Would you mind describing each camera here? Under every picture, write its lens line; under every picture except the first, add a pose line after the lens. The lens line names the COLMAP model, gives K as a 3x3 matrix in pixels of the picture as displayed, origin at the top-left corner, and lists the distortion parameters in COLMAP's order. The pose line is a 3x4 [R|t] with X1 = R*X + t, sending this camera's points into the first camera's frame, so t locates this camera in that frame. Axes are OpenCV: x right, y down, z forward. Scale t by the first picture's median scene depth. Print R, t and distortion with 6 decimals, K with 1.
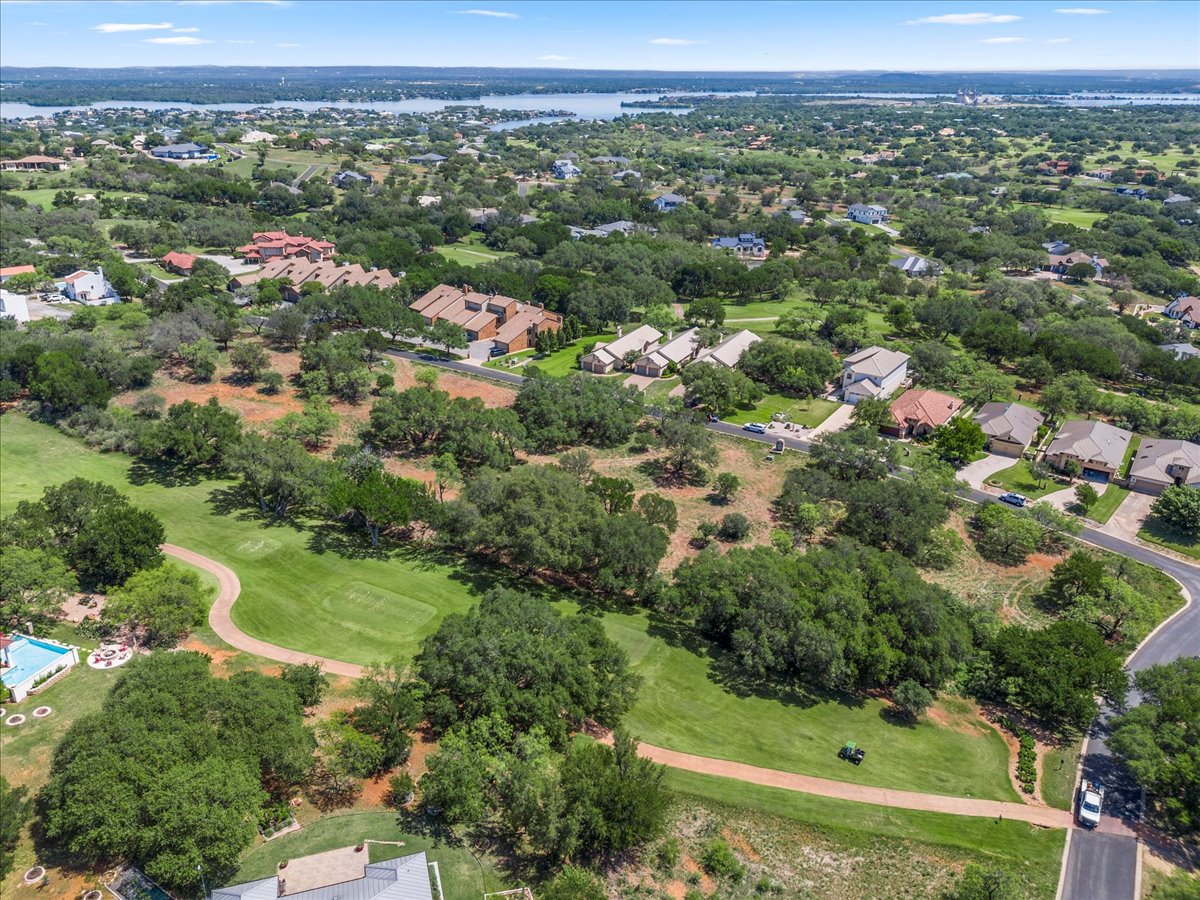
lens RADIAL K [[851.2, 0, 596.2], [0, 851.2, 448.0], [0, 0, 1]] dist [0.057562, -0.052309]
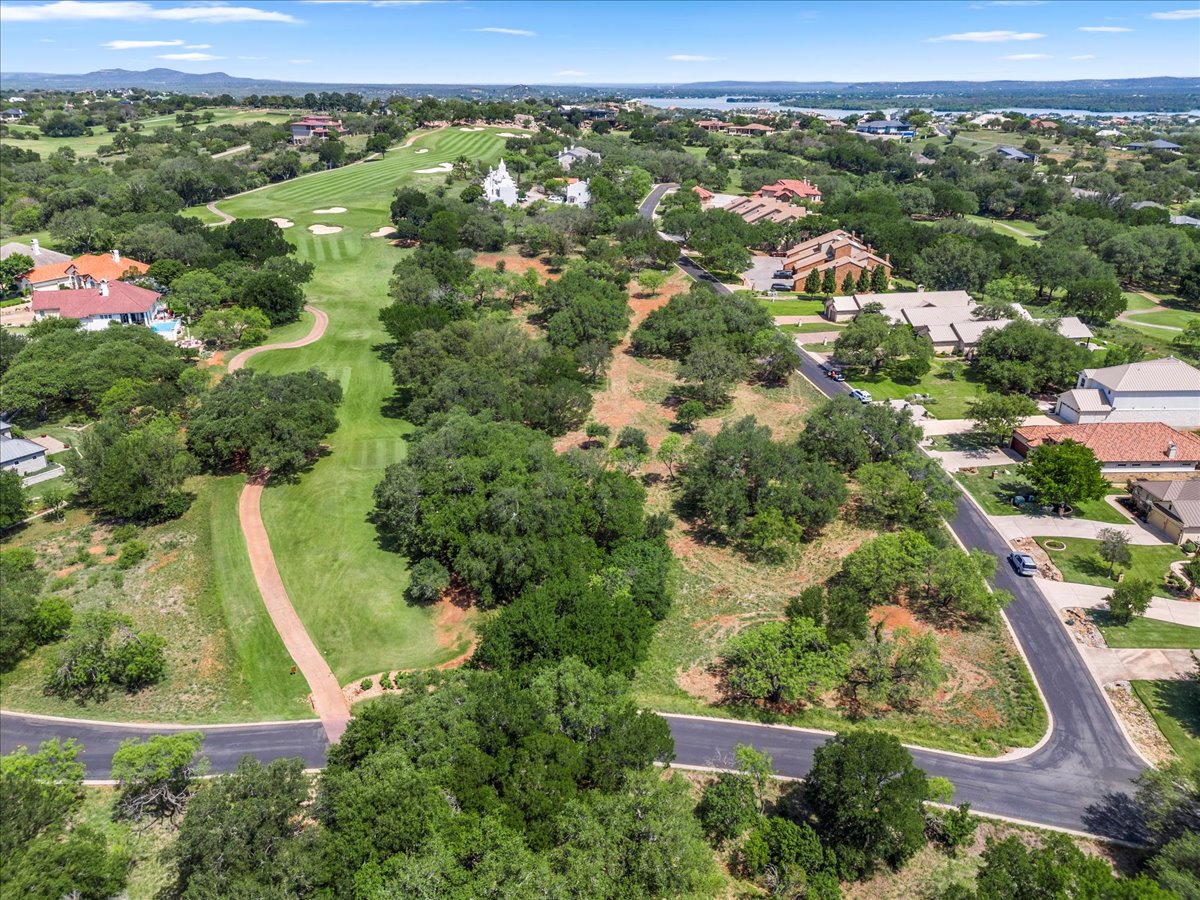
lens RADIAL K [[862.7, 0, 600.0], [0, 862.7, 450.0], [0, 0, 1]] dist [0.056015, -0.048913]
pose [[0.621658, 0.301492, -0.722941, 0.536343], [-0.309676, 0.942362, 0.126708, -0.002726], [0.719474, 0.145108, 0.679192, 0.244584]]
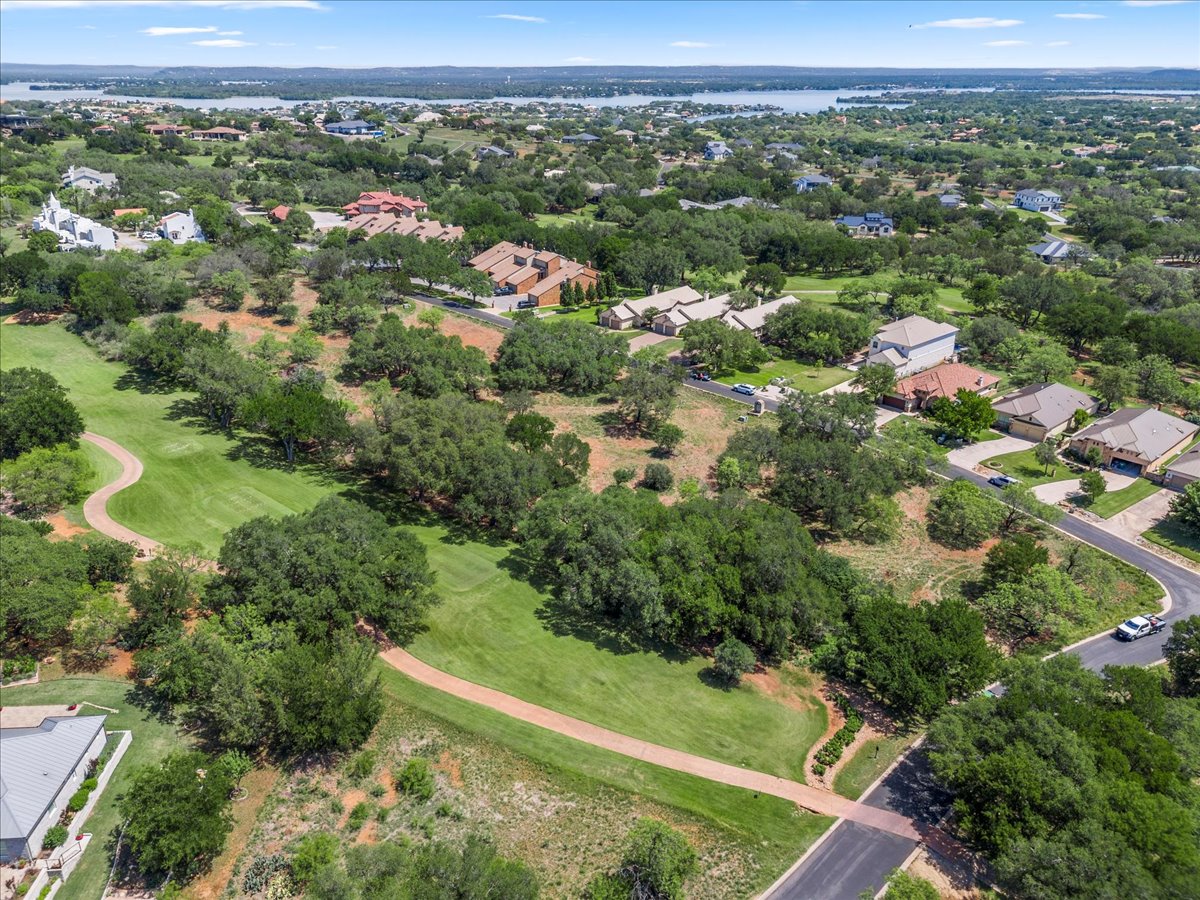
lens RADIAL K [[862.7, 0, 600.0], [0, 862.7, 450.0], [0, 0, 1]] dist [0.056015, -0.048913]
pose [[0.975242, 0.086915, -0.203343, 0.195113], [-0.086726, 0.996183, 0.009855, 0.039330], [0.203424, 0.008024, 0.979058, 0.047246]]
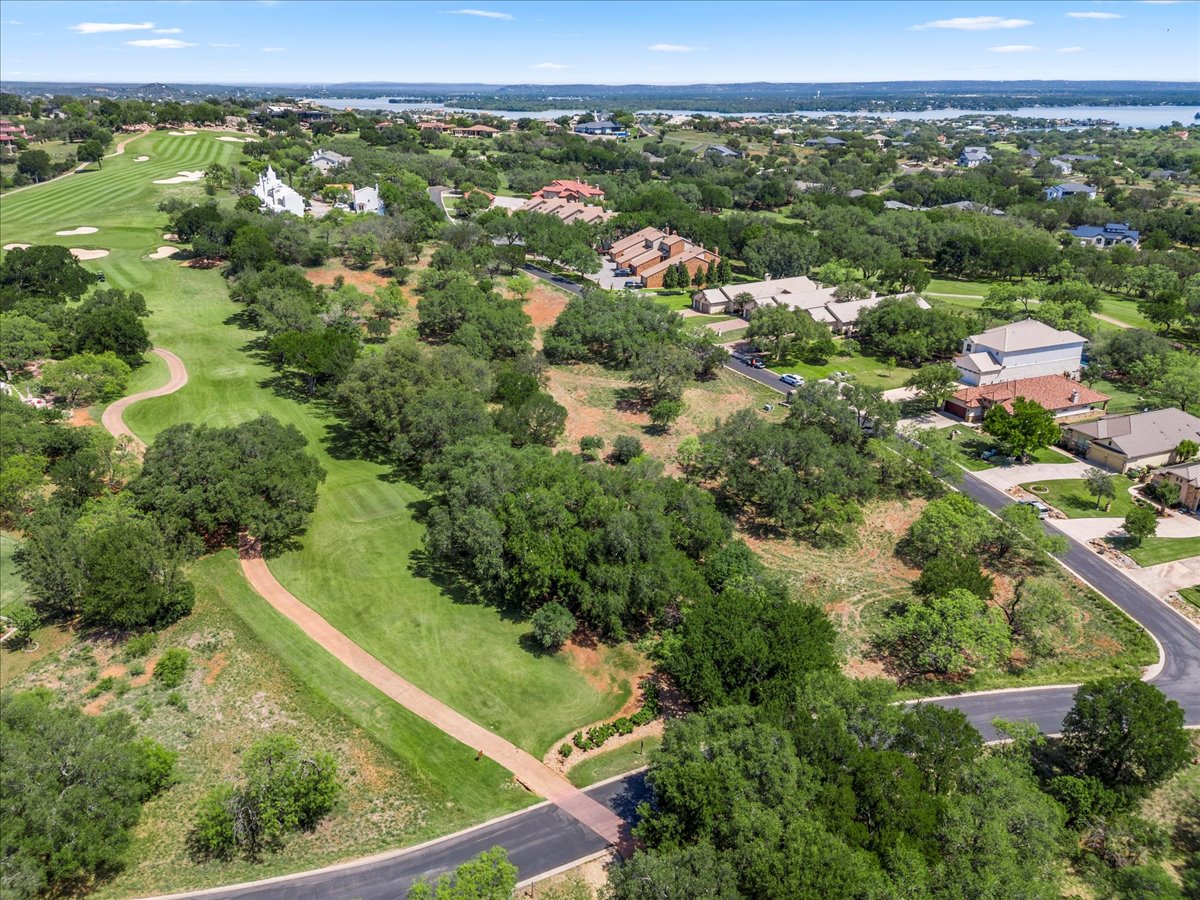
lens RADIAL K [[862.7, 0, 600.0], [0, 862.7, 450.0], [0, 0, 1]] dist [0.056015, -0.048913]
pose [[0.855852, 0.199702, -0.477113, 0.377929], [-0.206033, 0.977741, 0.039662, 0.042007], [0.474414, 0.064356, 0.877946, 0.140280]]
